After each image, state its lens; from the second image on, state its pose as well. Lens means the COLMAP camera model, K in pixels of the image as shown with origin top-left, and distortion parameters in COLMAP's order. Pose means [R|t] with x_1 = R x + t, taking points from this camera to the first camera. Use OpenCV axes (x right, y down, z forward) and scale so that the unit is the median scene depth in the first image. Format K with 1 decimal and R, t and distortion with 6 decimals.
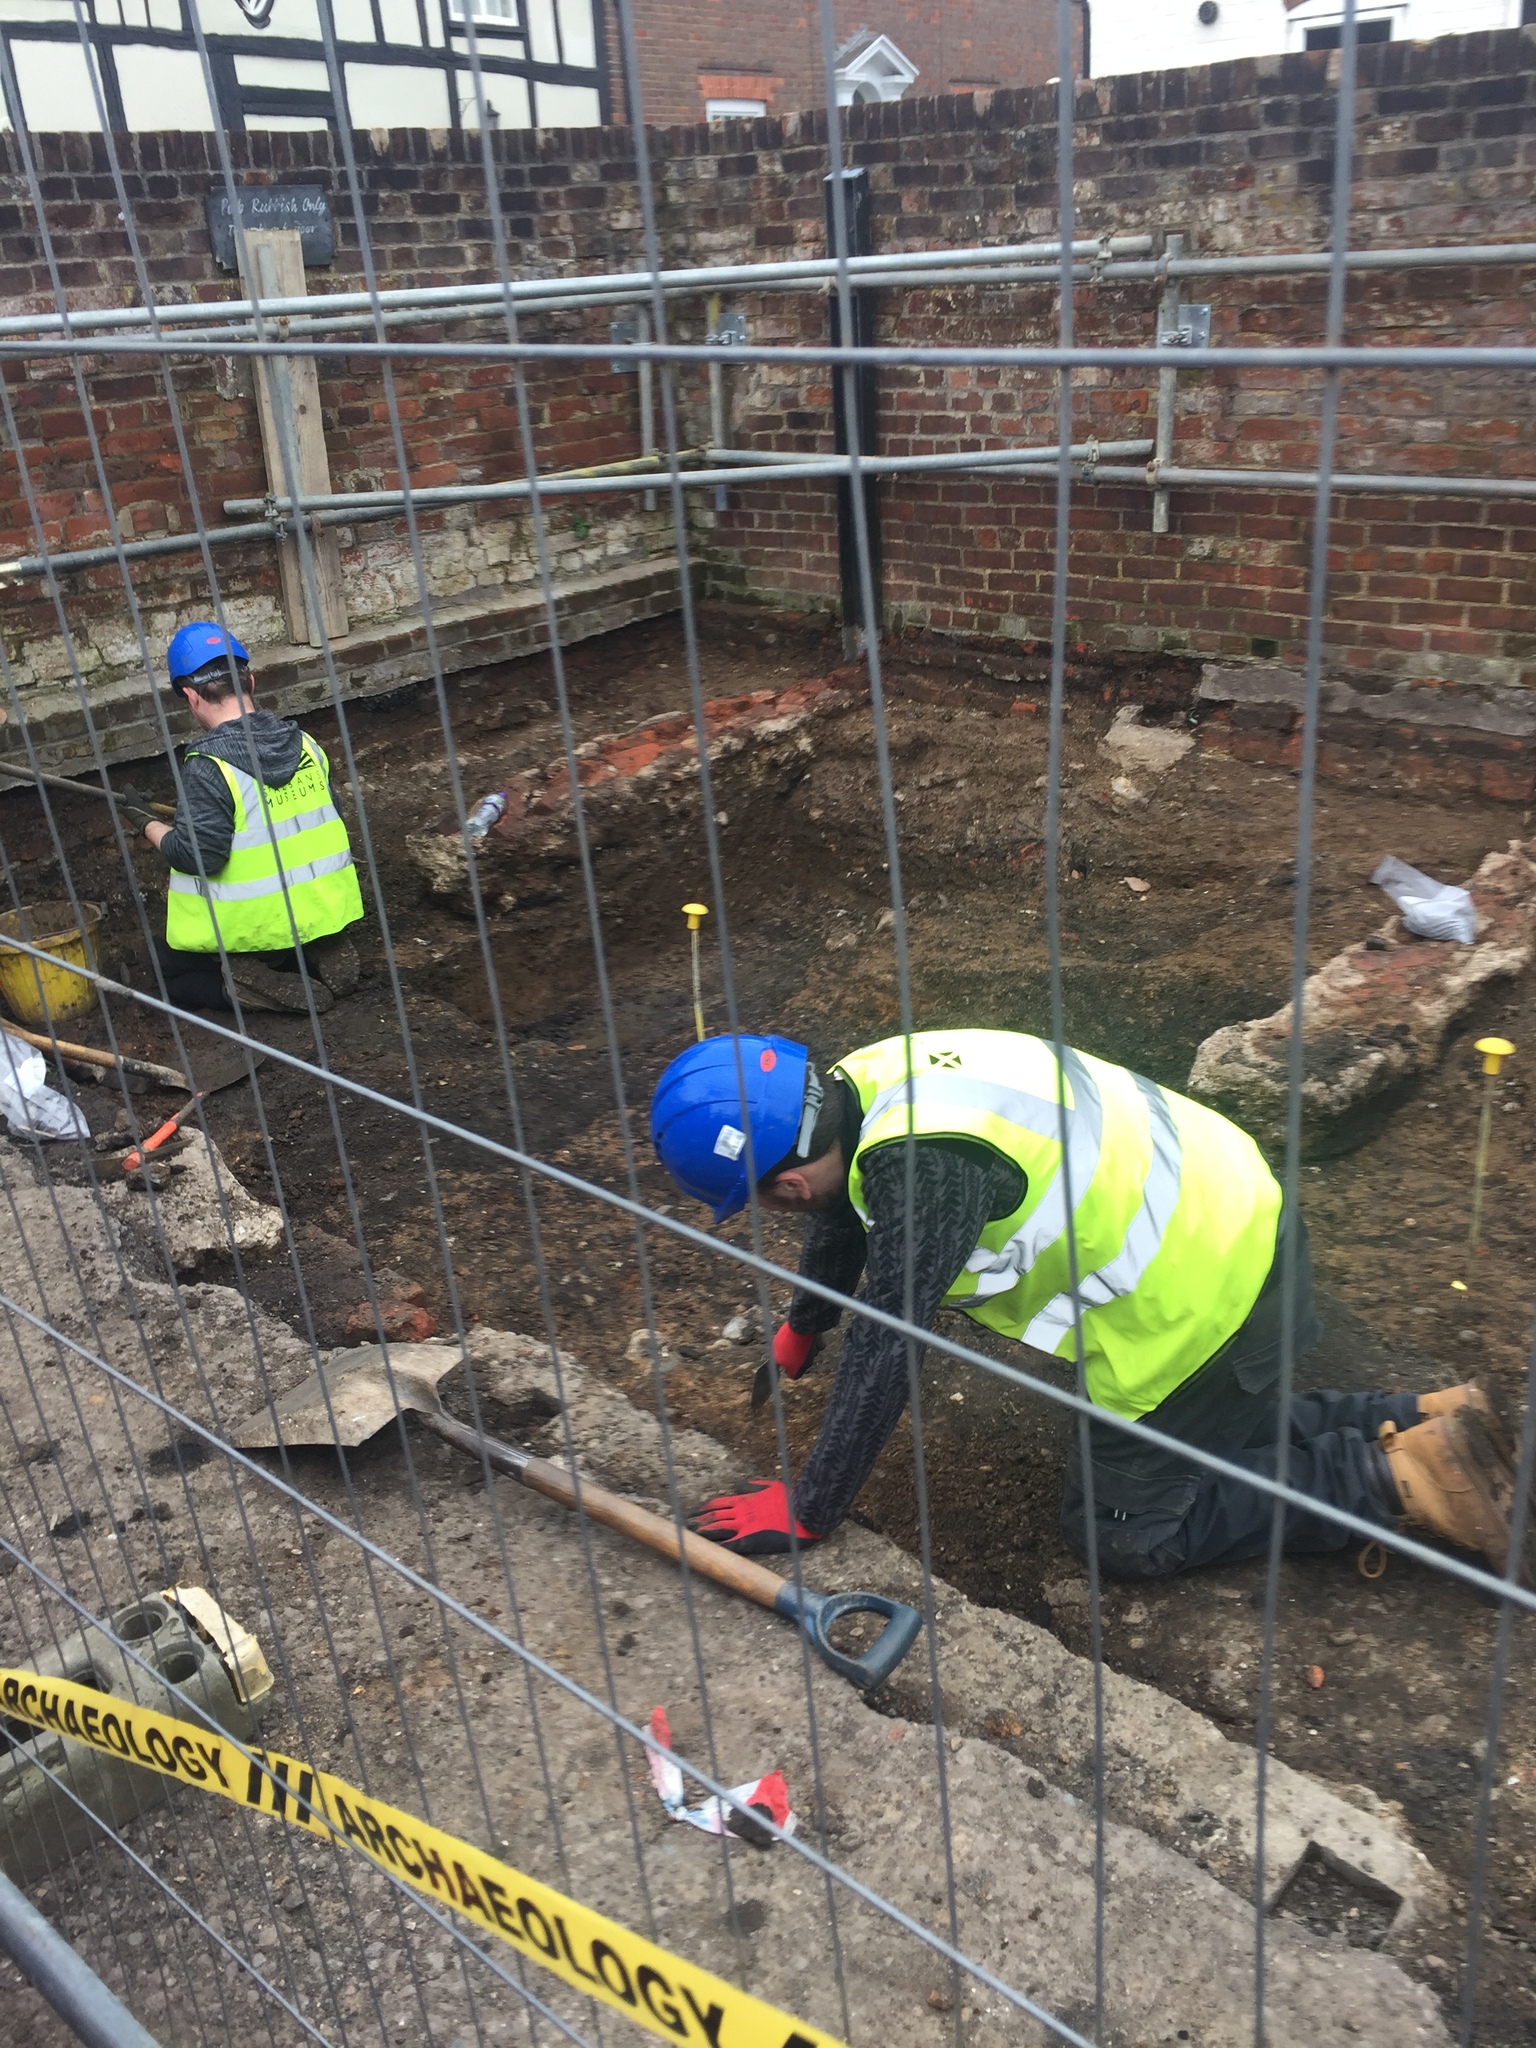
lens RADIAL K [[1716.4, 0, 804.4], [0, 1716.4, 1015.5], [0, 0, 1]] dist [0.070562, -0.100847]
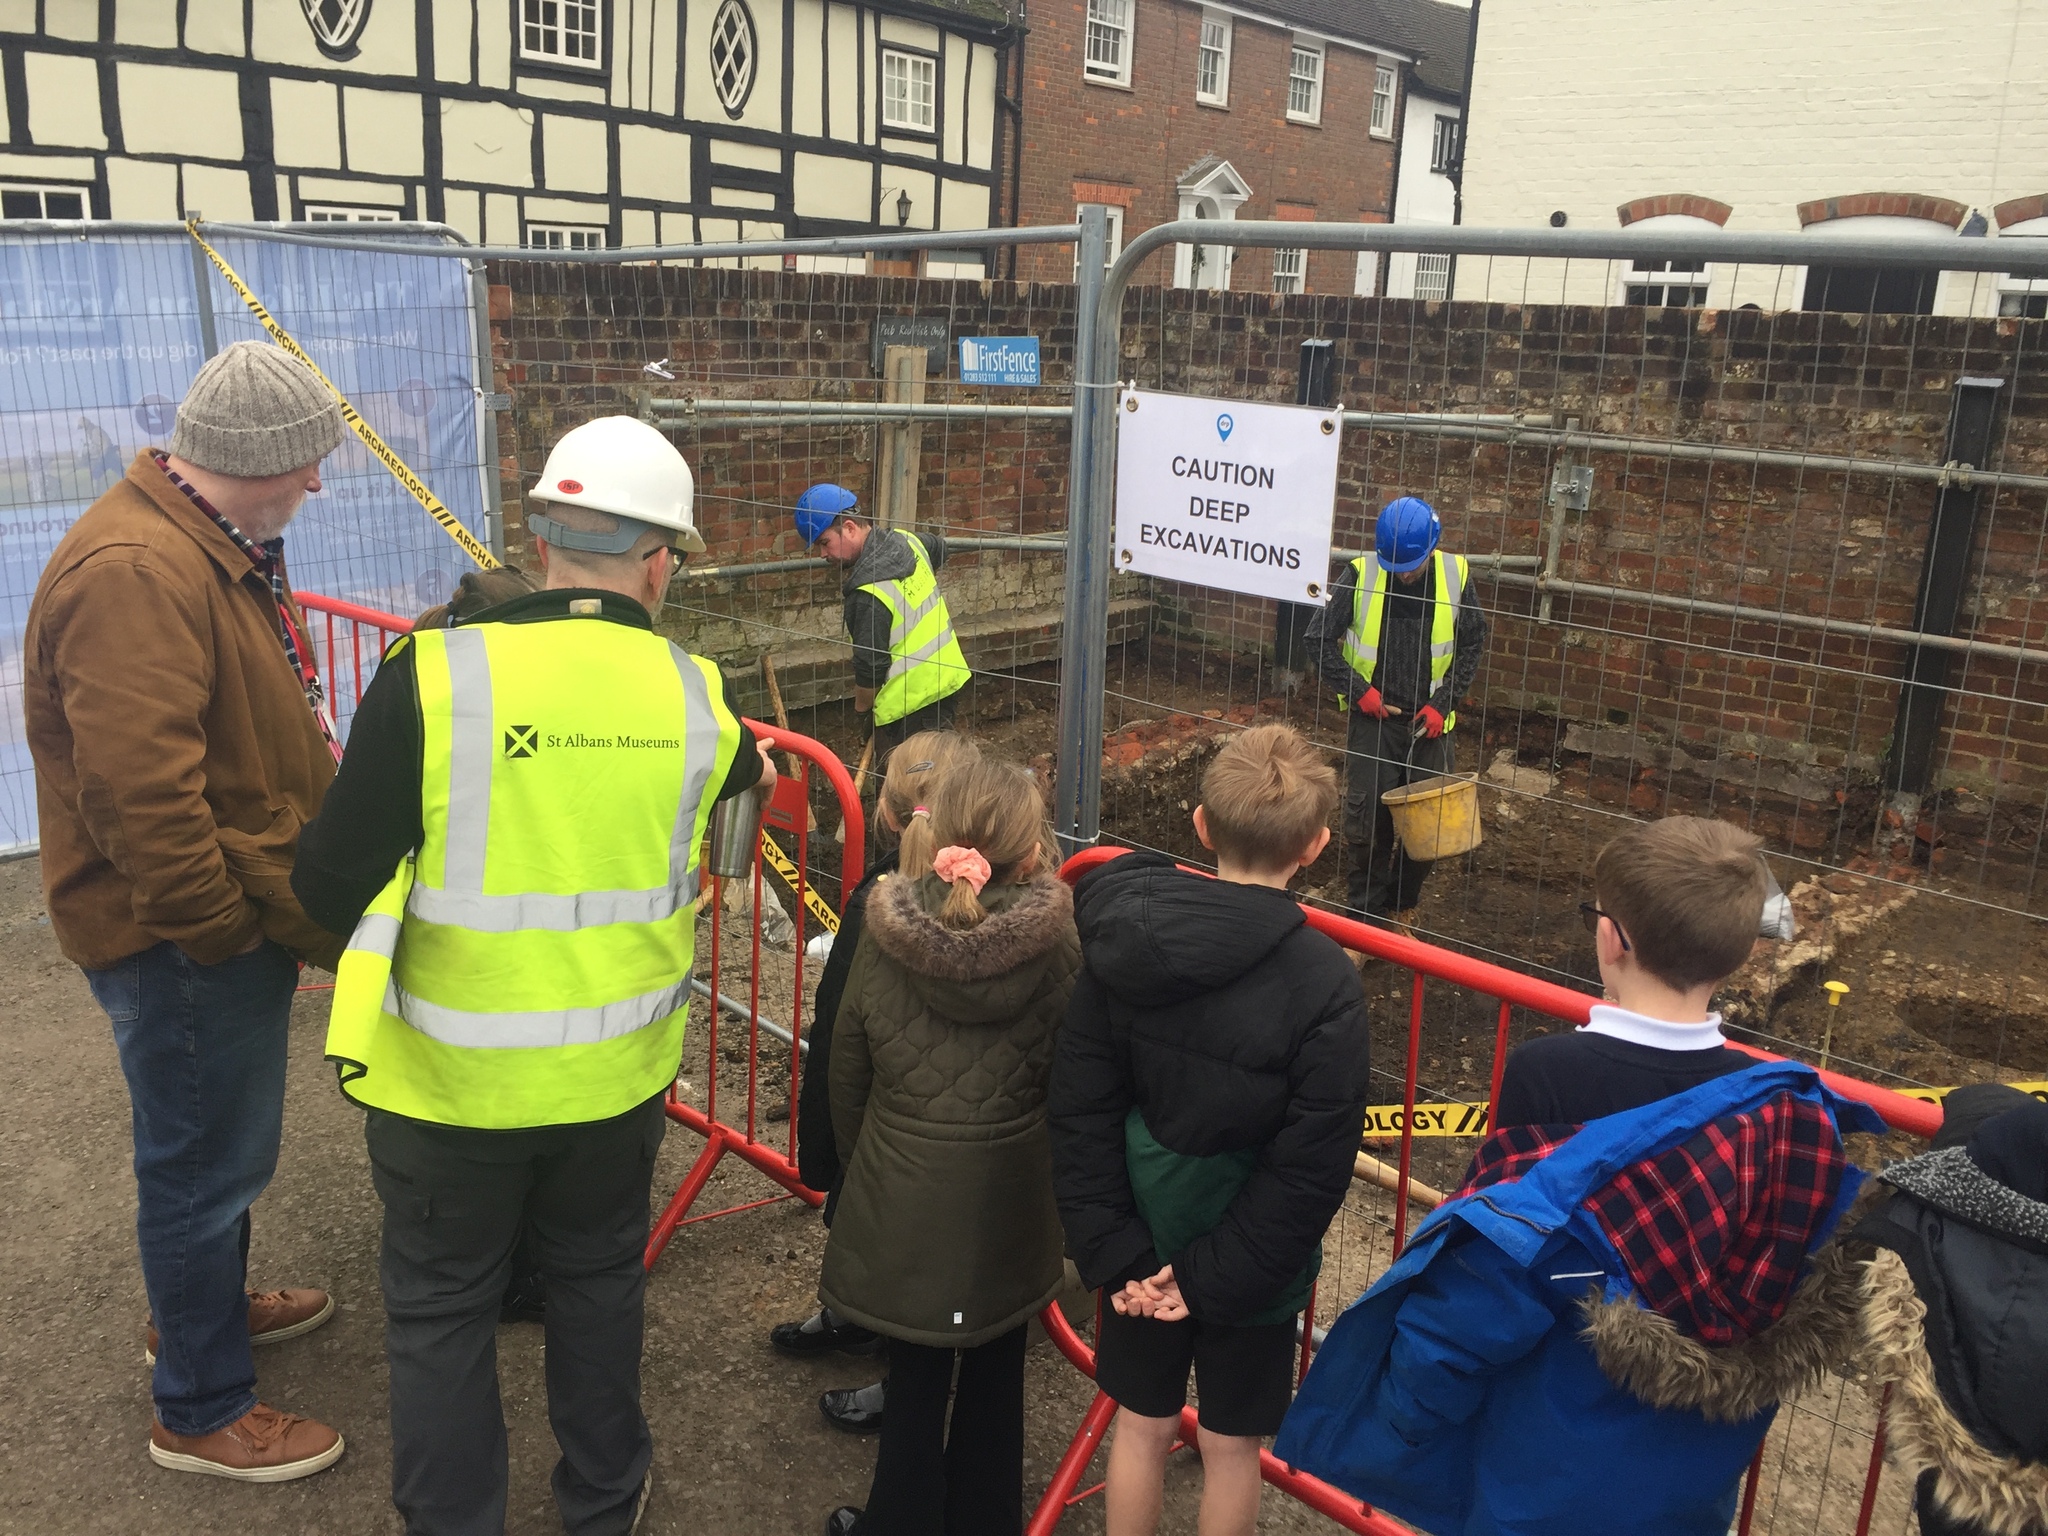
lens RADIAL K [[1716.4, 0, 1042.5], [0, 1716.4, 777.4], [0, 0, 1]] dist [0.070562, -0.100847]
pose [[0.995259, 0.096593, 0.011354, -0.179931], [-0.093983, 0.985206, -0.143307, 0.062975], [-0.025028, 0.141560, 0.989613, -0.286047]]
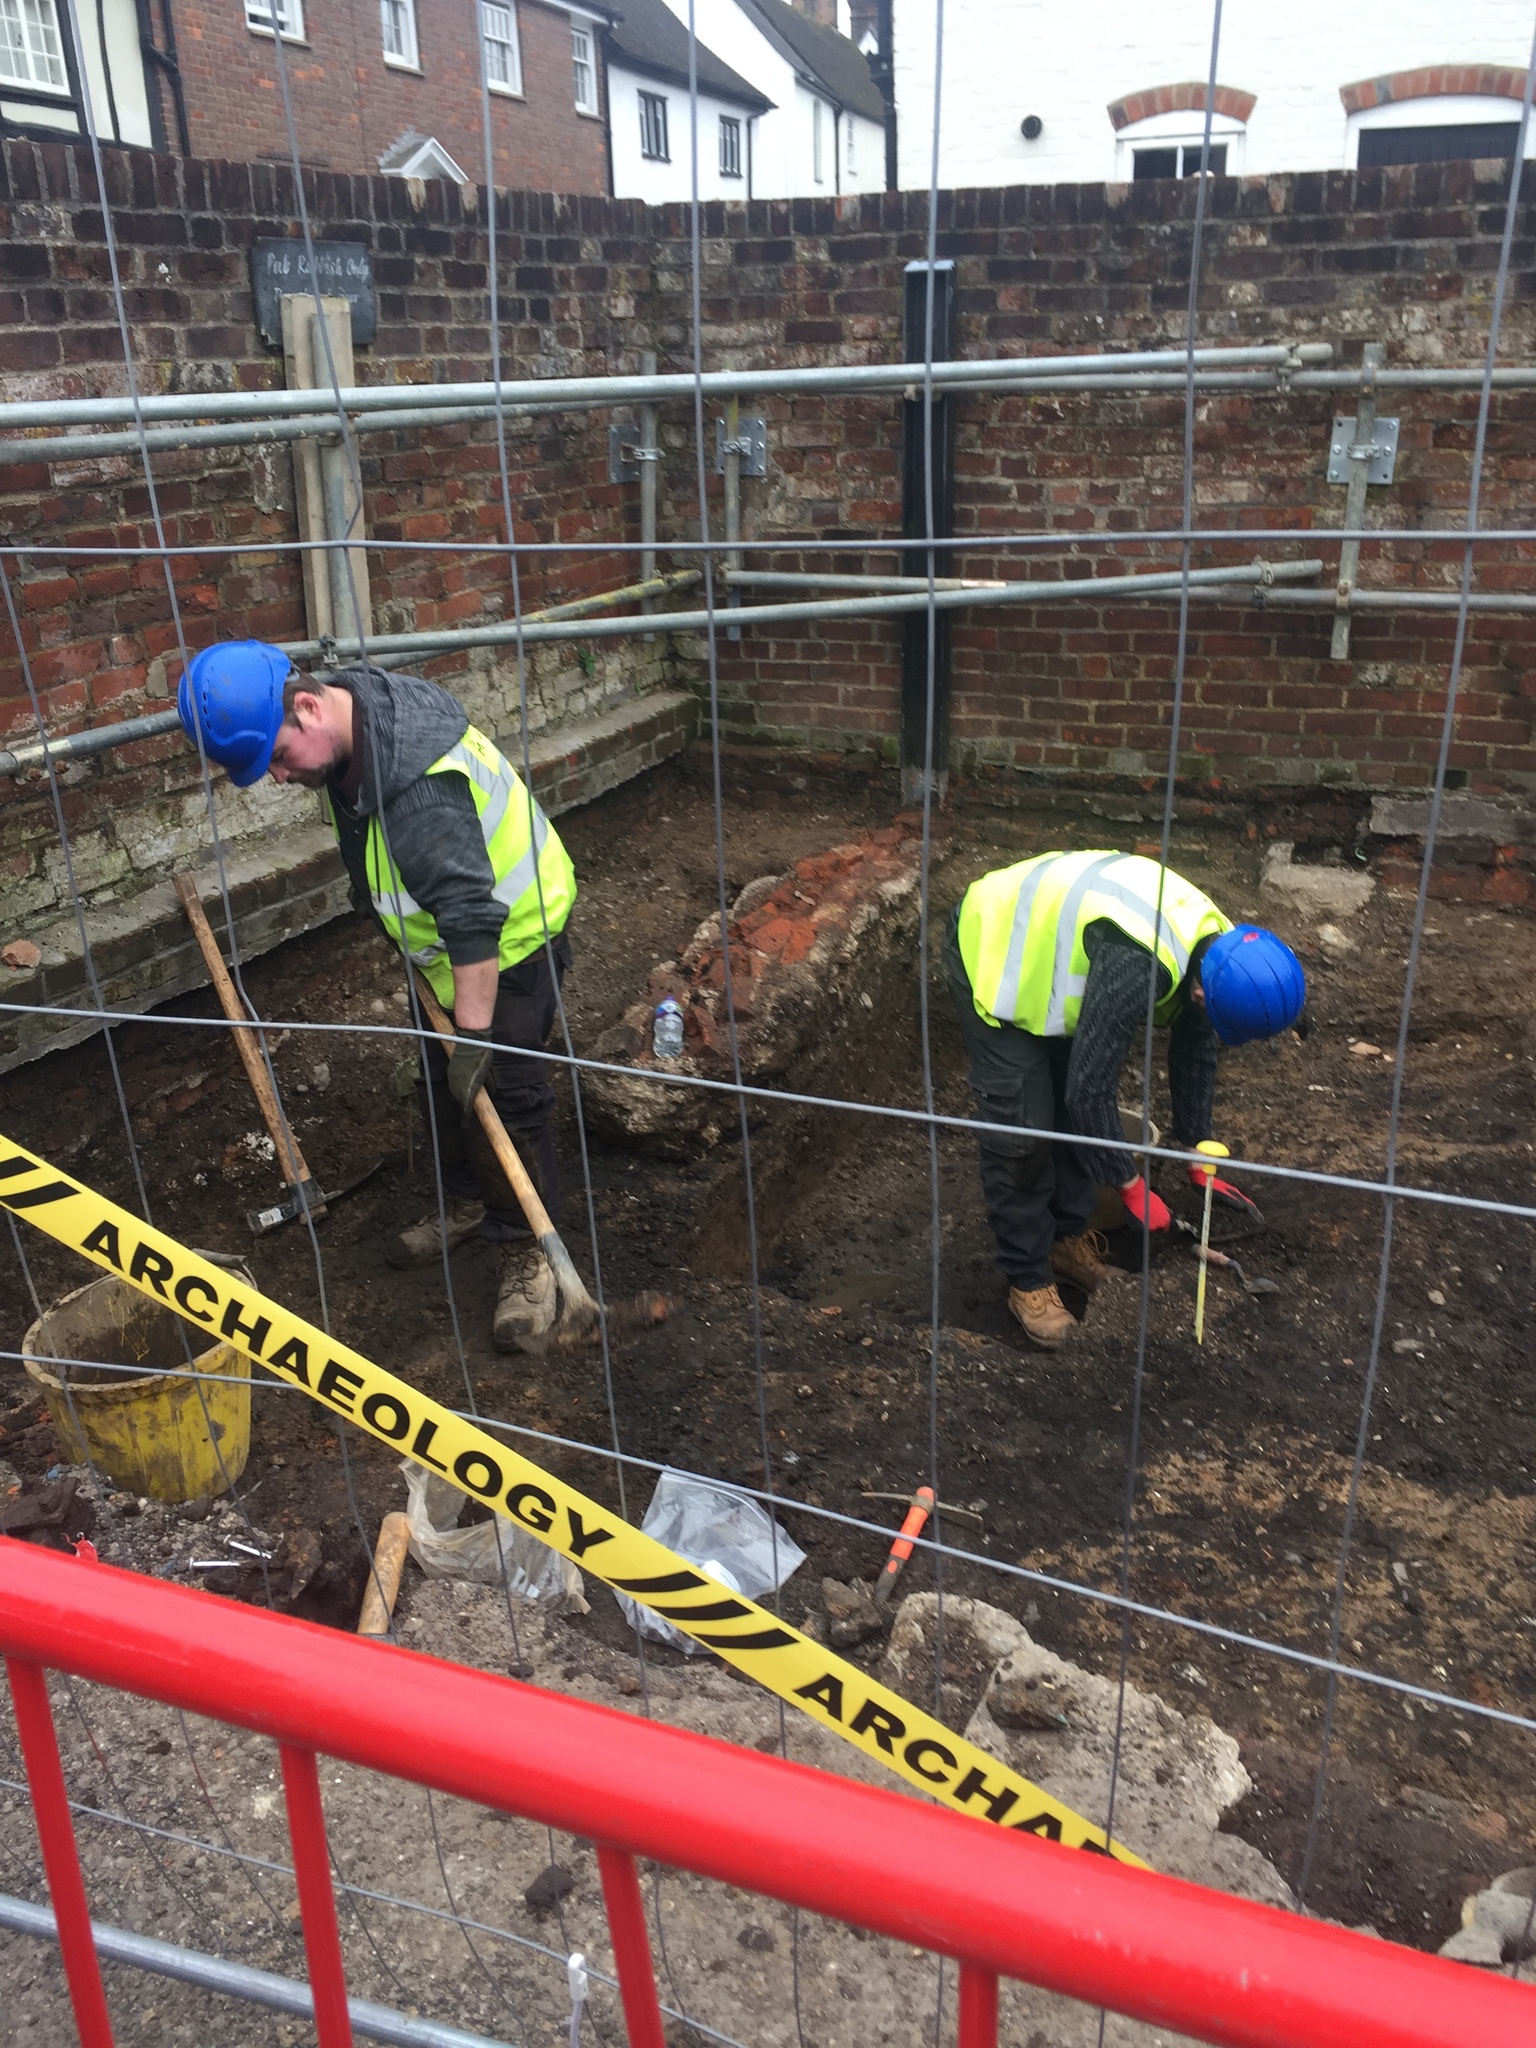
lens RADIAL K [[1716.4, 0, 798.4], [0, 1716.4, 1004.9], [0, 0, 1]] dist [0.070562, -0.100847]
pose [[0.947079, -0.082450, 0.310232, -0.360139], [0.101670, 0.993741, -0.046274, -0.081929], [-0.304475, 0.075367, 0.949534, 0.224329]]
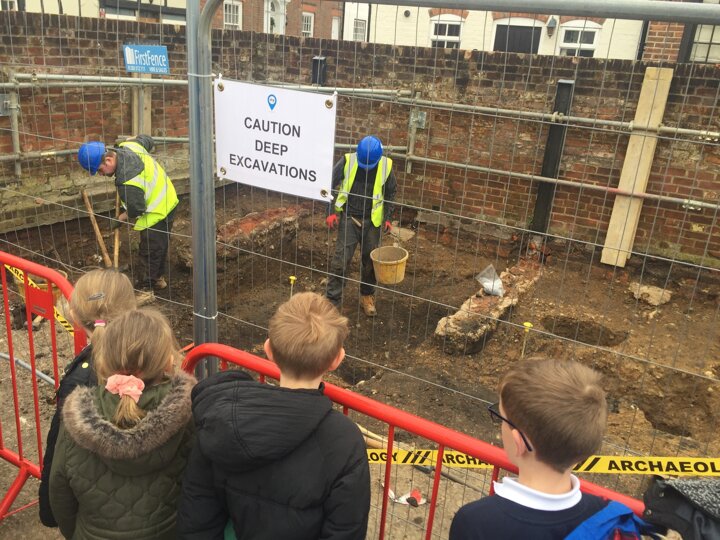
lens RADIAL K [[603.4, 0, 365.5], [0, 603.4, 270.6], [0, 0, 1]] dist [0.070562, -0.100847]
pose [[0.969052, 0.050069, 0.241726, -0.158741], [-0.034380, 0.997045, -0.068693, 0.001237], [-0.244452, 0.058257, 0.967910, -0.137682]]
